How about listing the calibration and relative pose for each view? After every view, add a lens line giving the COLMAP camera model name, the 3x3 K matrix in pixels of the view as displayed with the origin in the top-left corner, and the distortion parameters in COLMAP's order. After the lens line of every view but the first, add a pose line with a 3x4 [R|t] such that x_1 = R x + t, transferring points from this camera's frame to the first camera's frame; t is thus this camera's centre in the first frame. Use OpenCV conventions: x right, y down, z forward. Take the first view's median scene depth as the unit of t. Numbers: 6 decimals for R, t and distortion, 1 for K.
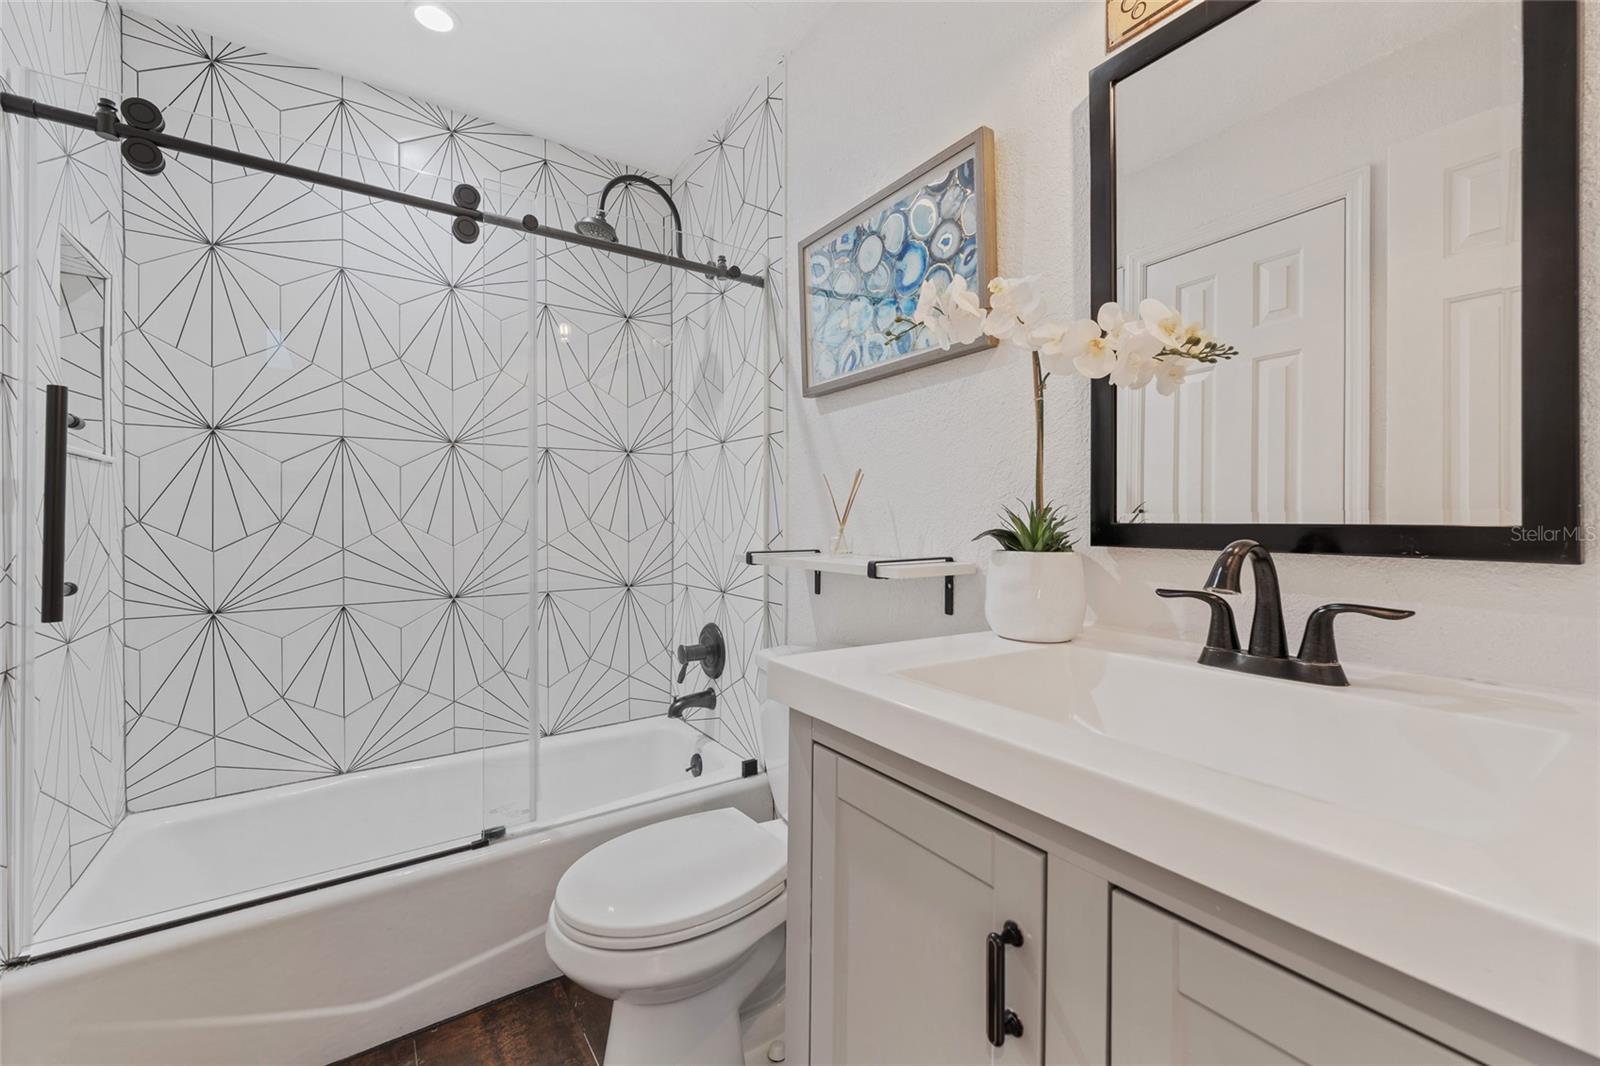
lens RADIAL K [[653.6, 0, 804.0], [0, 653.6, 511.0], [0, 0, 1]] dist [-0.000355, -0.000144]
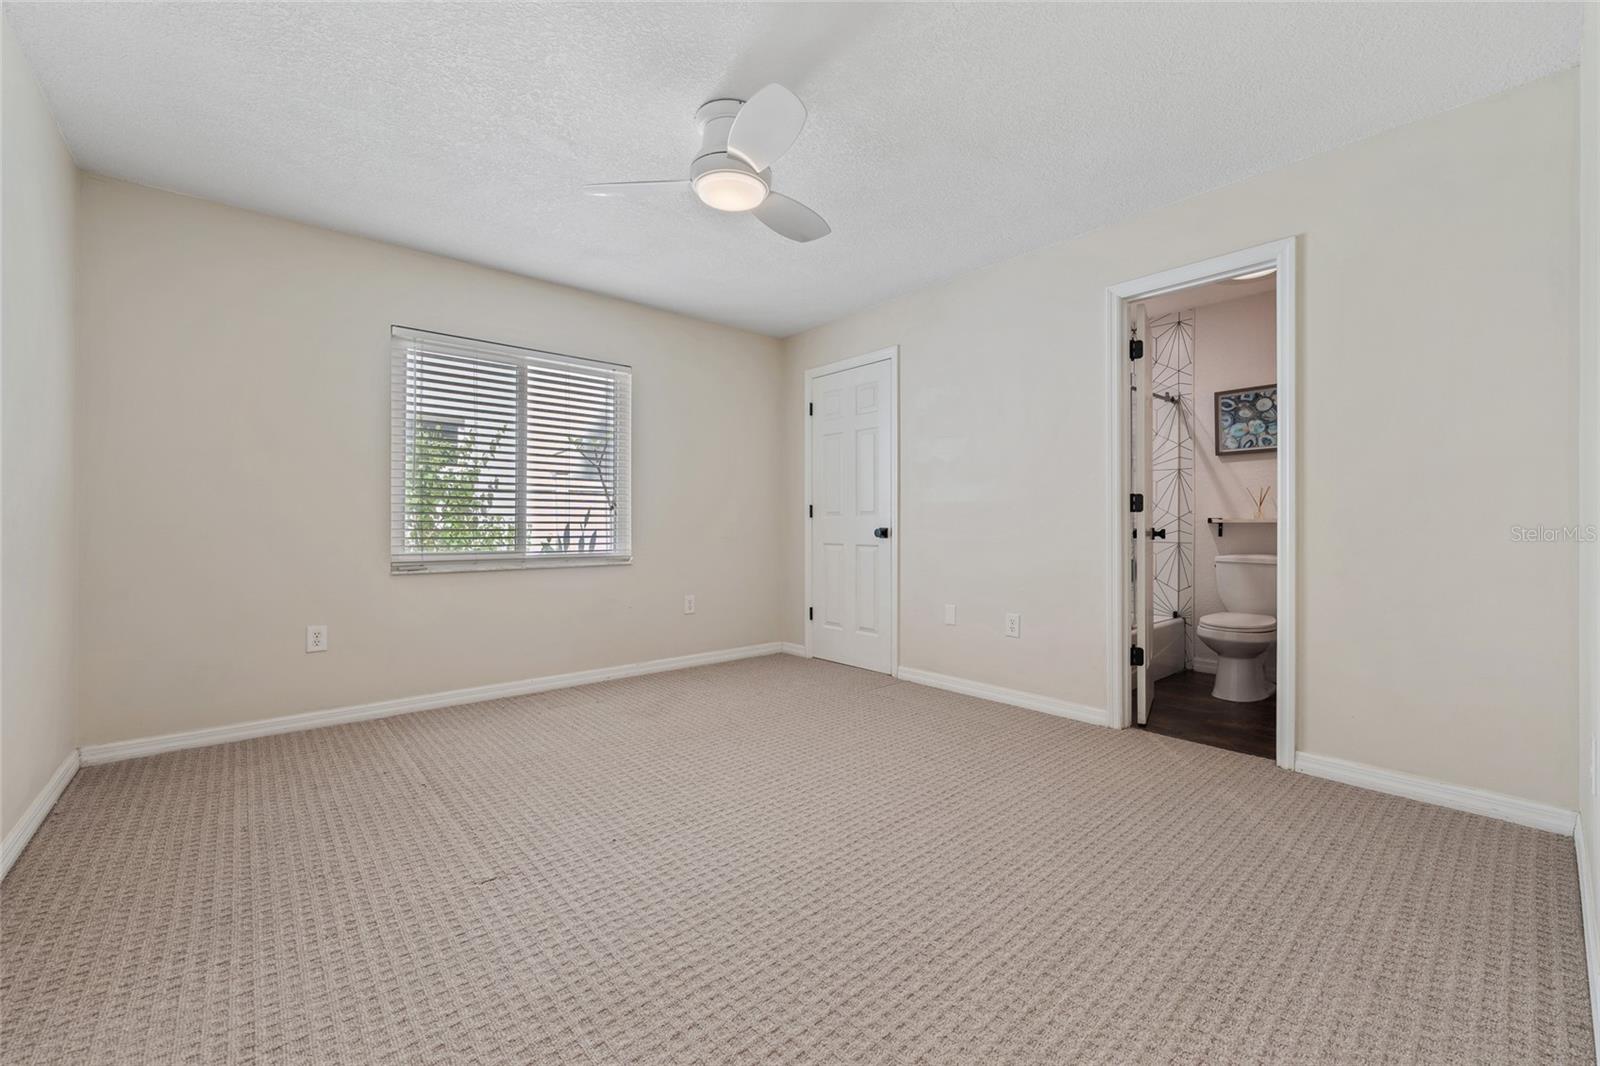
lens RADIAL K [[653.6, 0, 804.0], [0, 653.6, 511.0], [0, 0, 1]] dist [-0.000355, -0.000144]
pose [[0.992917, -0.006639, 0.118628, -1.908771], [0.006400, 0.999977, 0.002393, 0.017977], [-0.118641, -0.001617, 0.992936, -1.300763]]
